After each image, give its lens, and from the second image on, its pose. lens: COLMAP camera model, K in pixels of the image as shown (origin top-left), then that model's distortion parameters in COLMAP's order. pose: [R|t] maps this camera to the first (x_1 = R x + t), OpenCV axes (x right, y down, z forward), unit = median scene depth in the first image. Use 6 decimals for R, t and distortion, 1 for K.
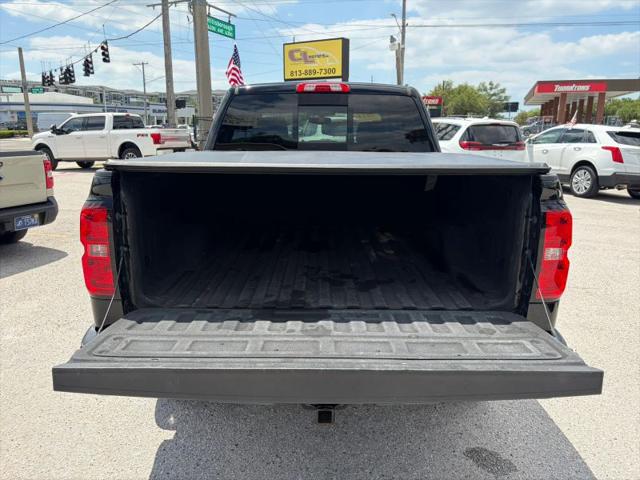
lens RADIAL K [[488.1, 0, 312.9], [0, 488.1, 242.0], [0, 0, 1]] dist [0.065188, -0.078838]
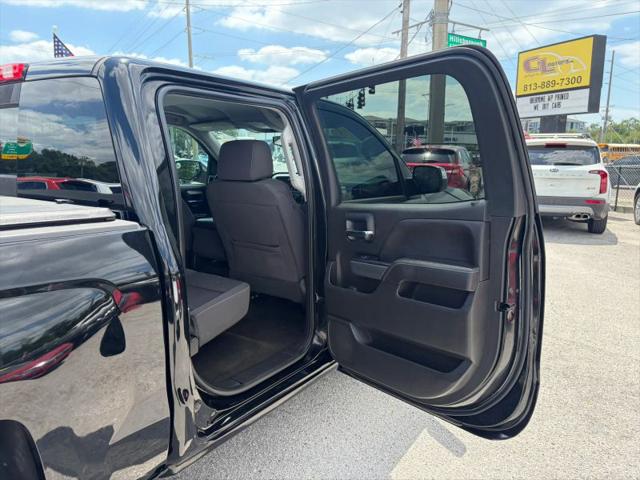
lens RADIAL K [[488.1, 0, 312.9], [0, 488.1, 242.0], [0, 0, 1]] dist [0.065188, -0.078838]
pose [[0.832787, 0.097319, -0.544973, 0.110274], [-0.127167, 0.991732, -0.017229, -0.030015], [0.538790, 0.083651, 0.838277, 0.133932]]
